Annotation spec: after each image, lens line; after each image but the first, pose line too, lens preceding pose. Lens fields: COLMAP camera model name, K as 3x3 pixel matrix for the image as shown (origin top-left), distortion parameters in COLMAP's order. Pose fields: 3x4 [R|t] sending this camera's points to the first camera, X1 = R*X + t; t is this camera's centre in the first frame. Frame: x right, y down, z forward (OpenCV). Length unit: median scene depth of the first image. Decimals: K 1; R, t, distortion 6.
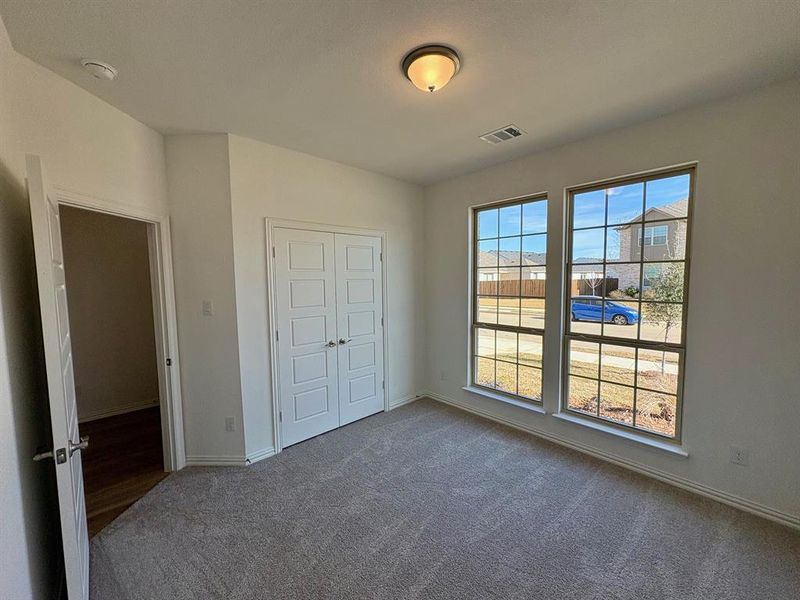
lens RADIAL K [[324.5, 0, 401.8], [0, 324.5, 302.4], [0, 0, 1]] dist [0.002636, 0.000000]
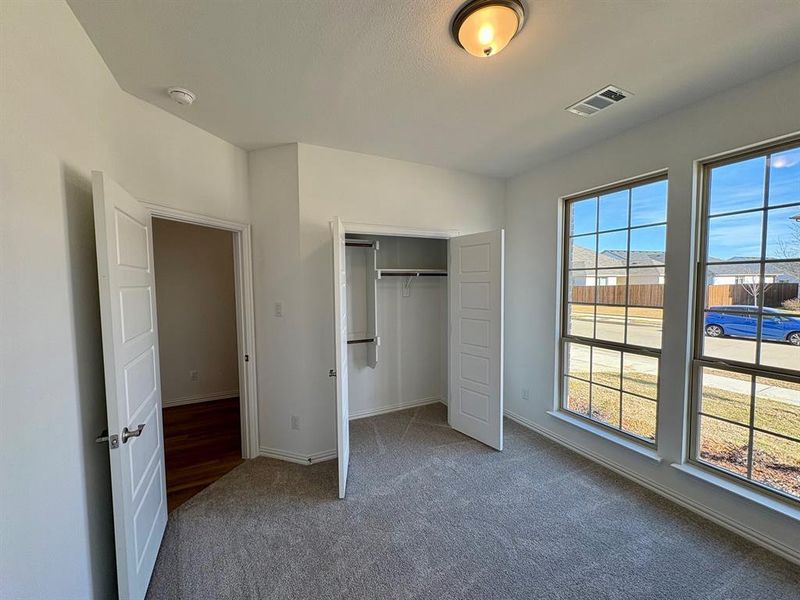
lens RADIAL K [[324.5, 0, 398.8], [0, 324.5, 301.8], [0, 0, 1]] dist [0.002636, 0.000000]
pose [[0.955166, 0.020903, -0.295332, 0.086316], [-0.025077, 0.999632, -0.010354, -0.006793], [0.295006, 0.017296, 0.955339, 0.102135]]
